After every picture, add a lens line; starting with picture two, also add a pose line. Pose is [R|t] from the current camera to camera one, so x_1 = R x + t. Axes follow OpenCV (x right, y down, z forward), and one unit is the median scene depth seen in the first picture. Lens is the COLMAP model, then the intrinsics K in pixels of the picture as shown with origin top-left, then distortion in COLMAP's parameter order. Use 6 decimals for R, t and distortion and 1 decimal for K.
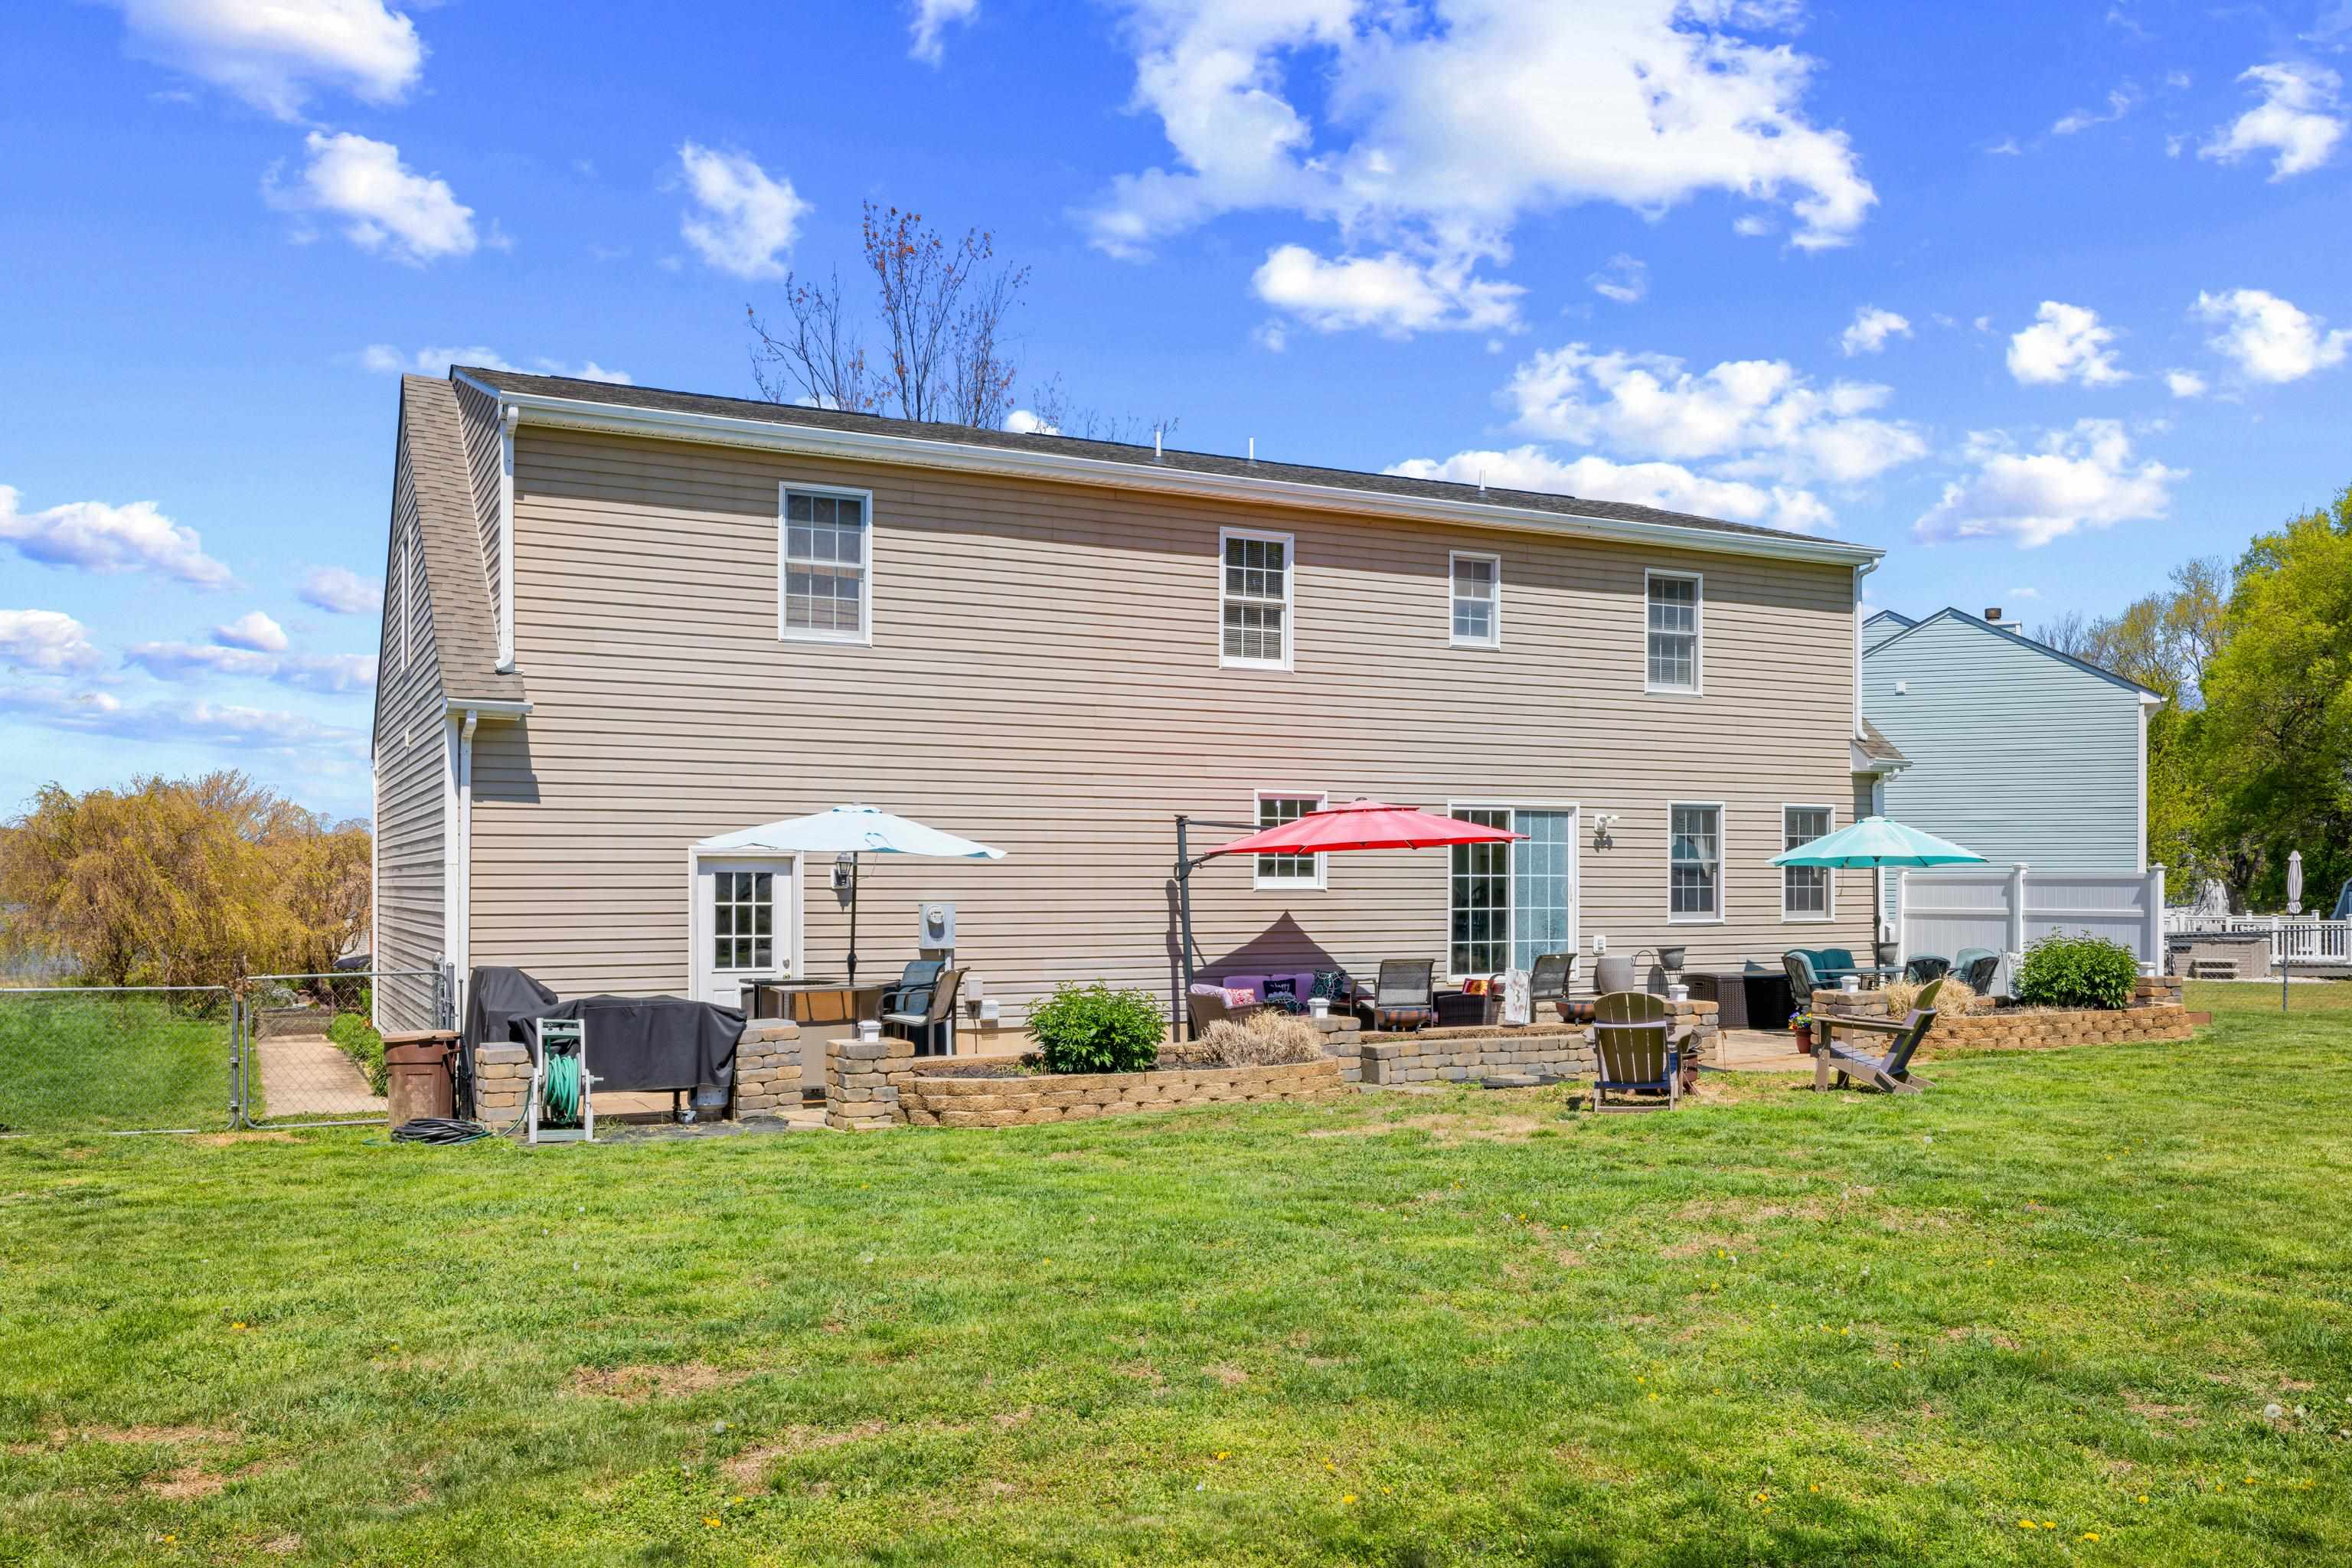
lens RADIAL K [[1861.1, 0, 1186.4], [0, 1861.1, 893.5], [0, 0, 1]] dist [-0.001952, -0.000527]
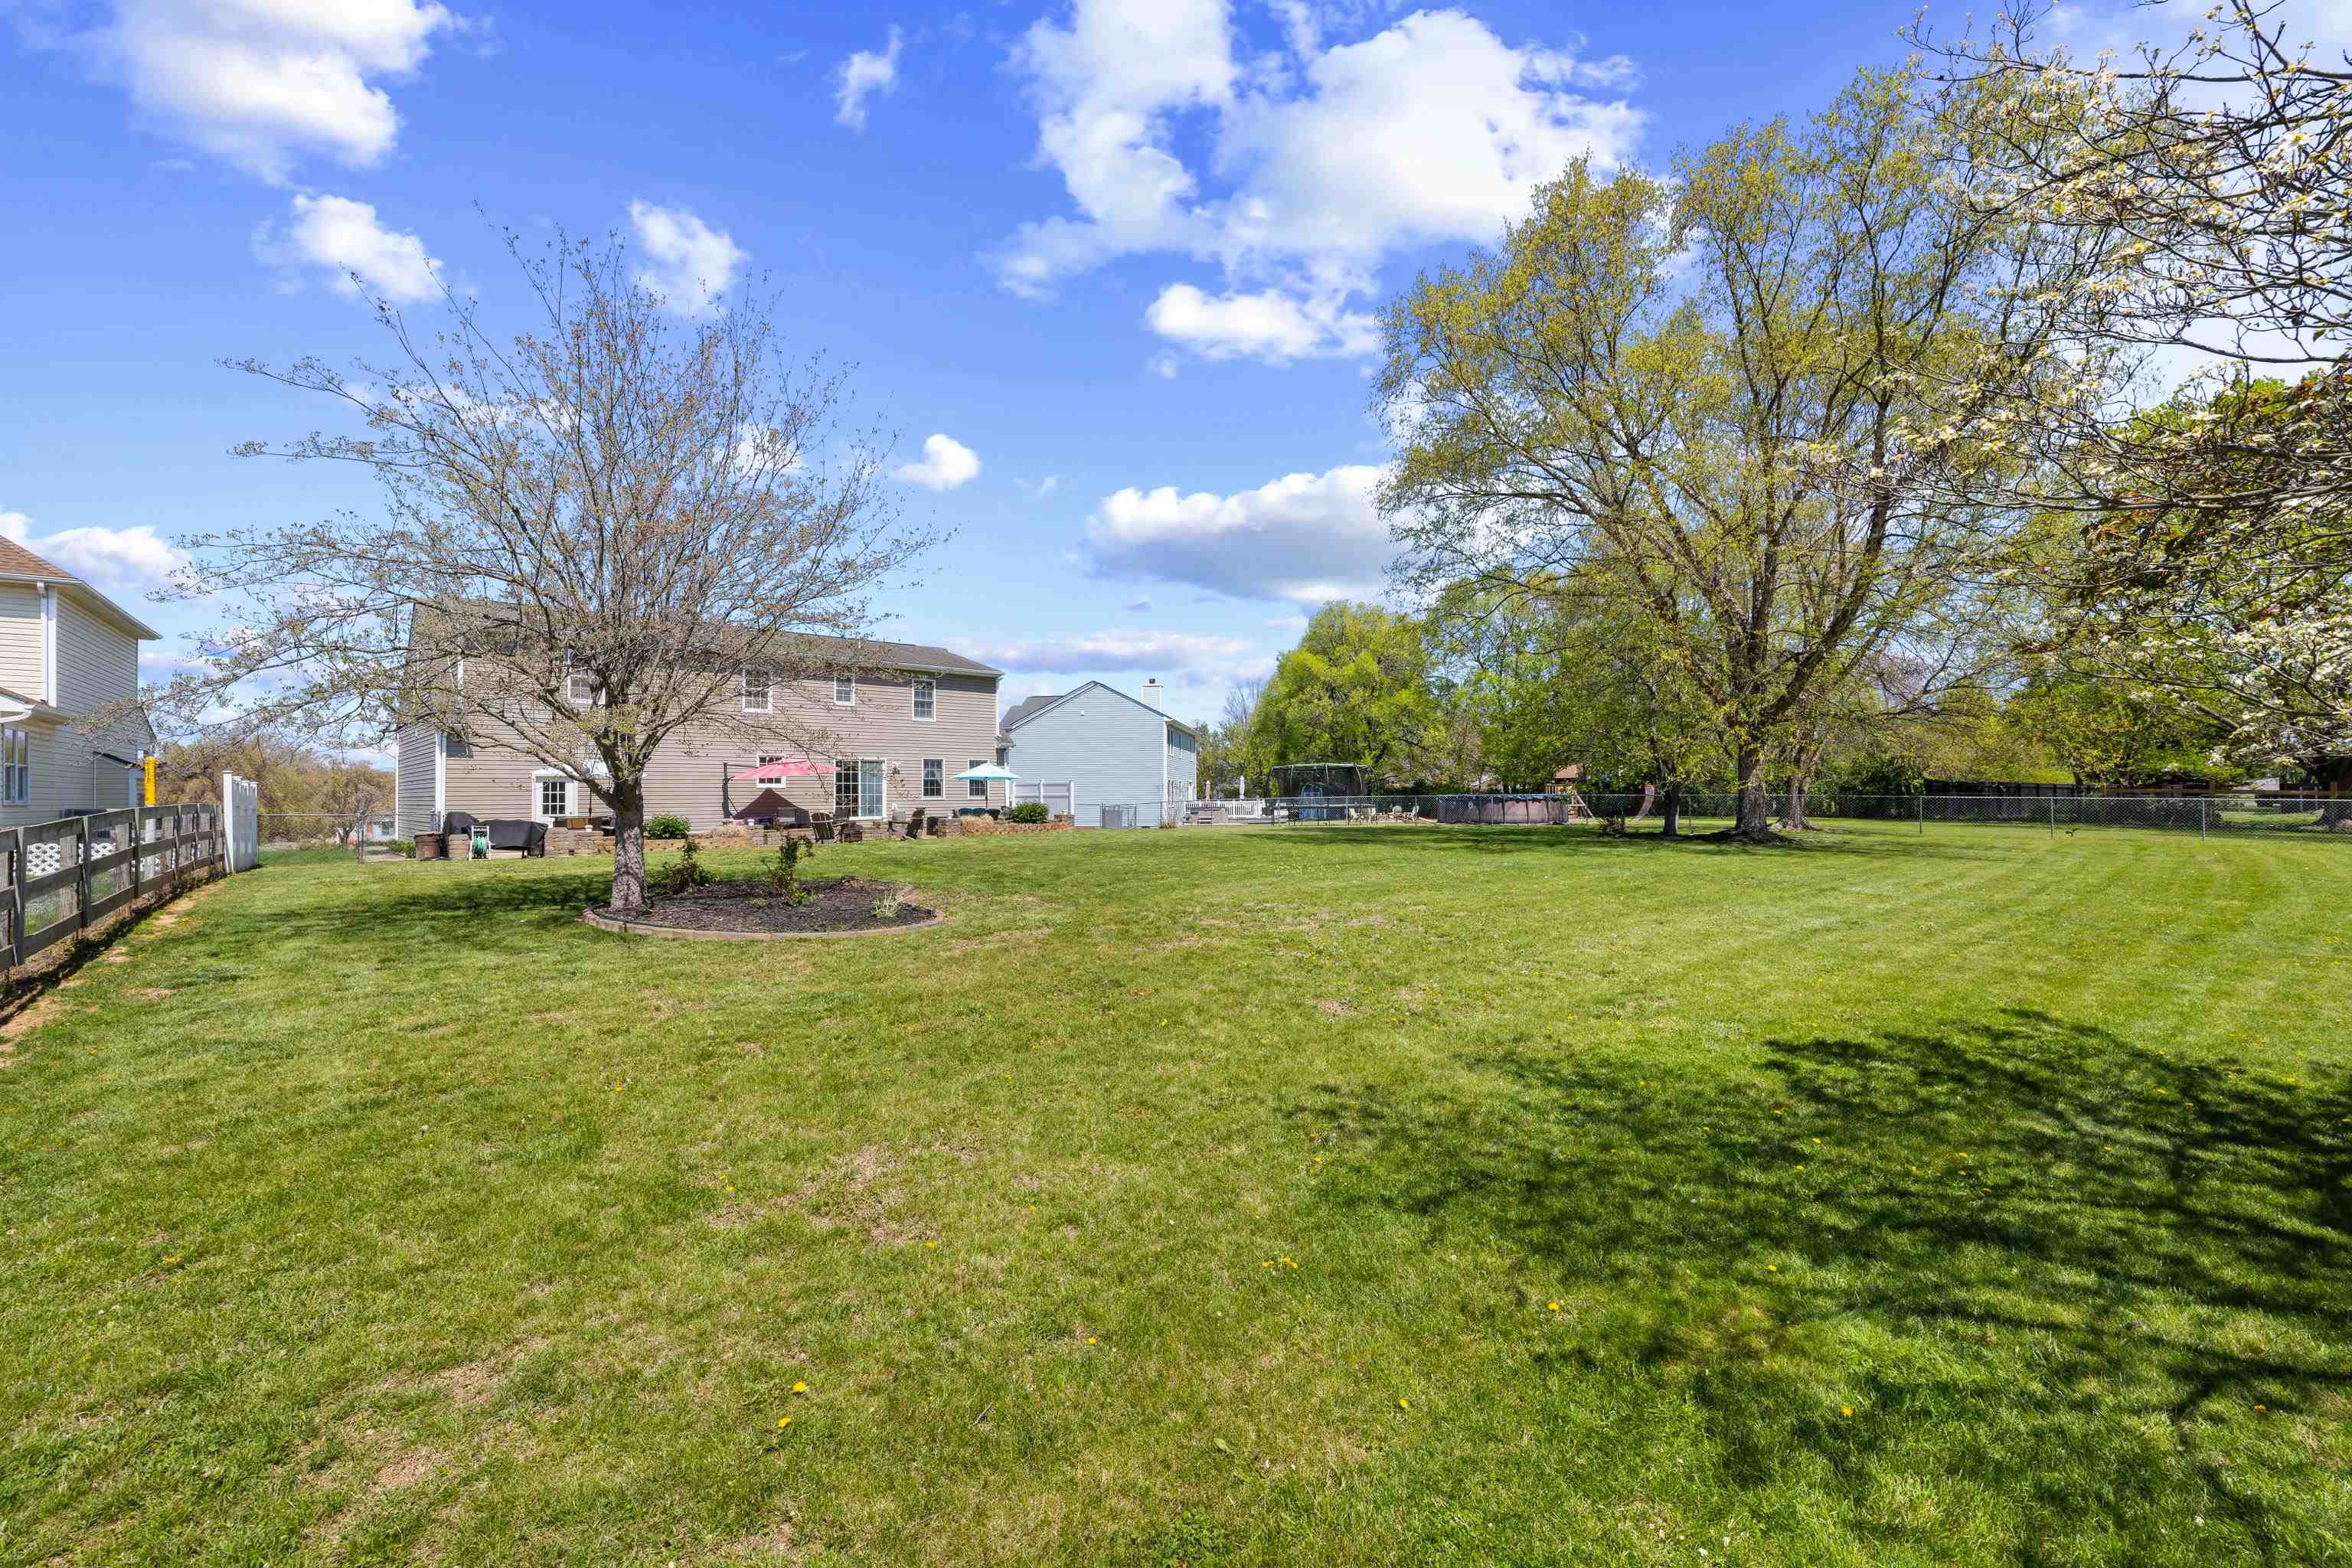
lens RADIAL K [[1004.5, 0, 1180.2], [0, 1004.5, 775.8], [0, 0, 1]] dist [0.000732, 0.000185]
pose [[0.960996, -0.002249, 0.276554, 0.224972], [0.009088, 0.999684, -0.023450, 0.020377], [-0.276414, 0.025049, 0.960712, -0.662017]]
